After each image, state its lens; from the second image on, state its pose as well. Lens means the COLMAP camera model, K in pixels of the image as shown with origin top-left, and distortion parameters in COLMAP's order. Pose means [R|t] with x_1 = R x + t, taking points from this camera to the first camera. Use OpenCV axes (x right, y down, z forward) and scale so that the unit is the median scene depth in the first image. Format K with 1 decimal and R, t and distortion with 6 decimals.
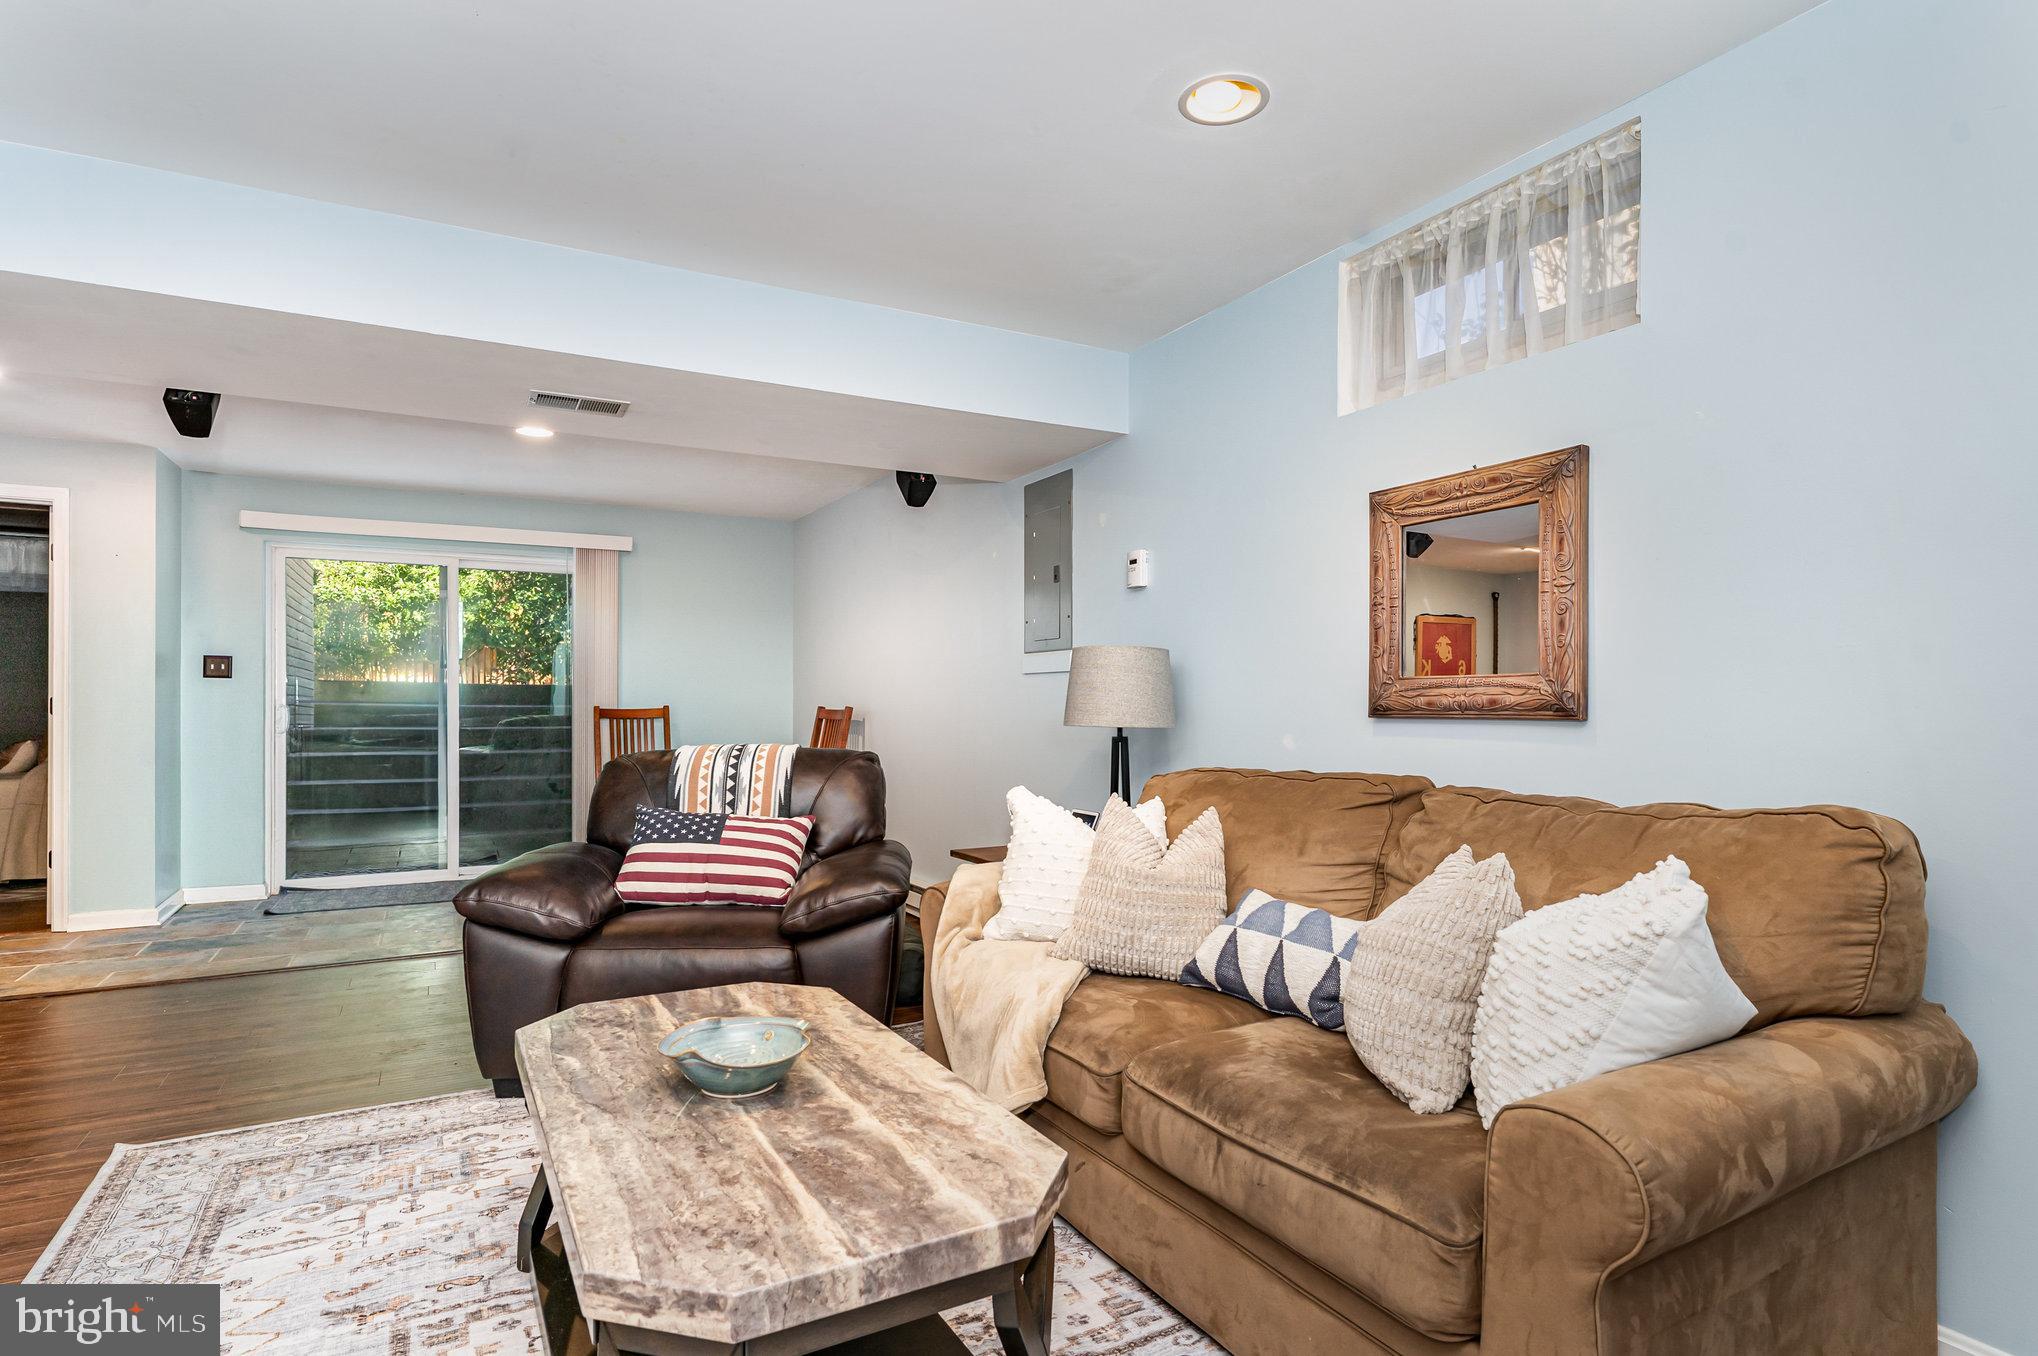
lens RADIAL K [[1023.6, 0, 1021.5], [0, 1023.6, 694.4], [0, 0, 1]] dist [0.002526, 0.000503]
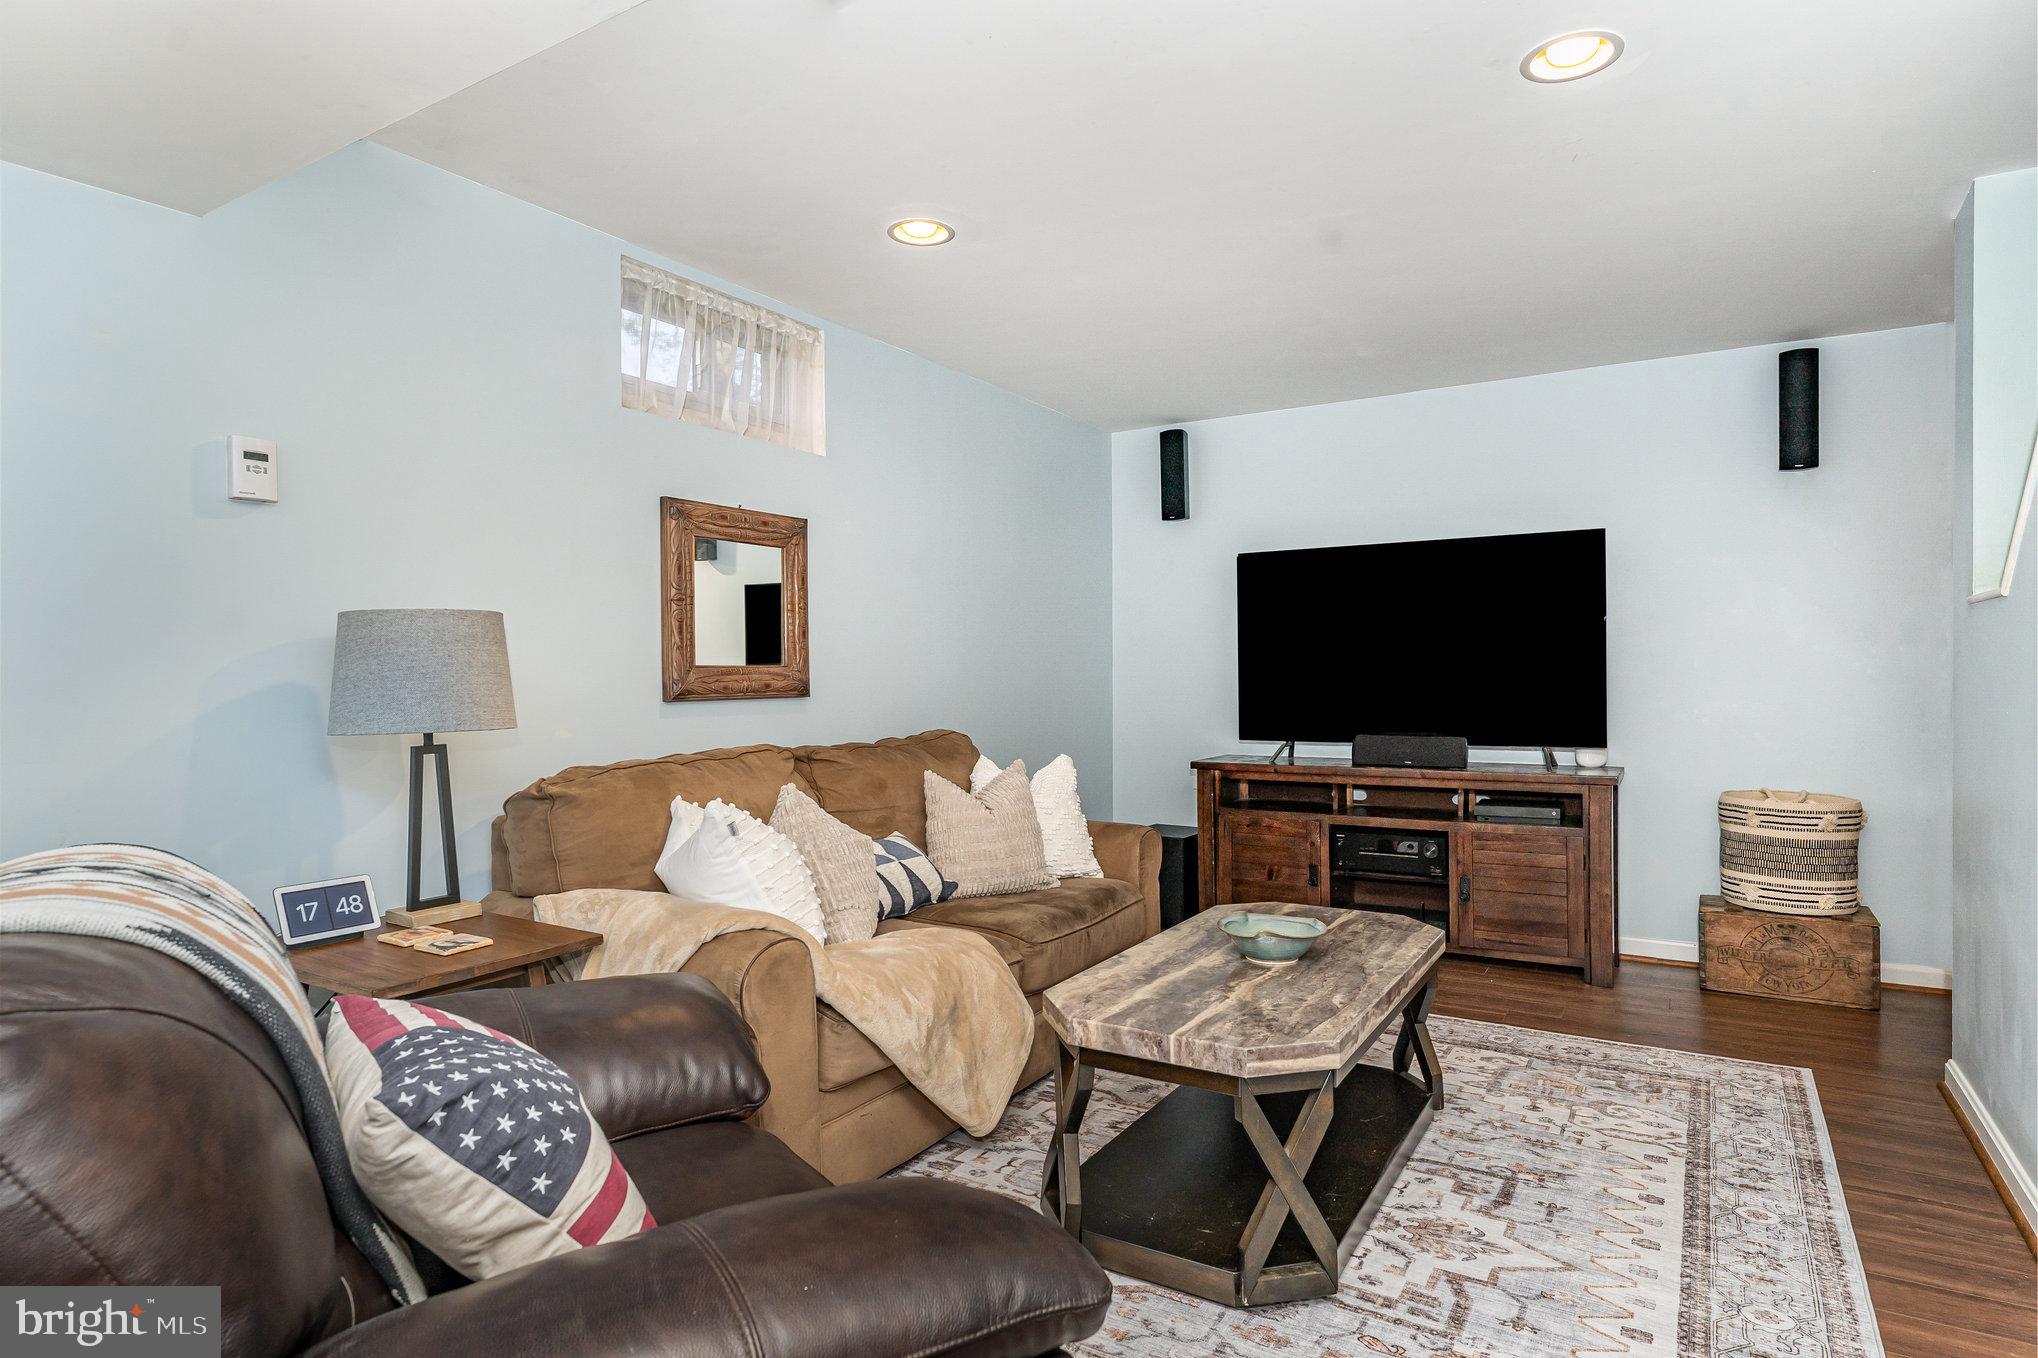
lens RADIAL K [[1118.3, 0, 1022.3], [0, 1118.3, 675.3], [0, 0, 1]] dist [0.000197, -0.000341]
pose [[-0.477075, 0.000035, 0.878863, -1.310082], [-0.001618, 0.999998, -0.000919, -0.006472], [-0.878861, -0.001861, -0.477074, 1.819559]]
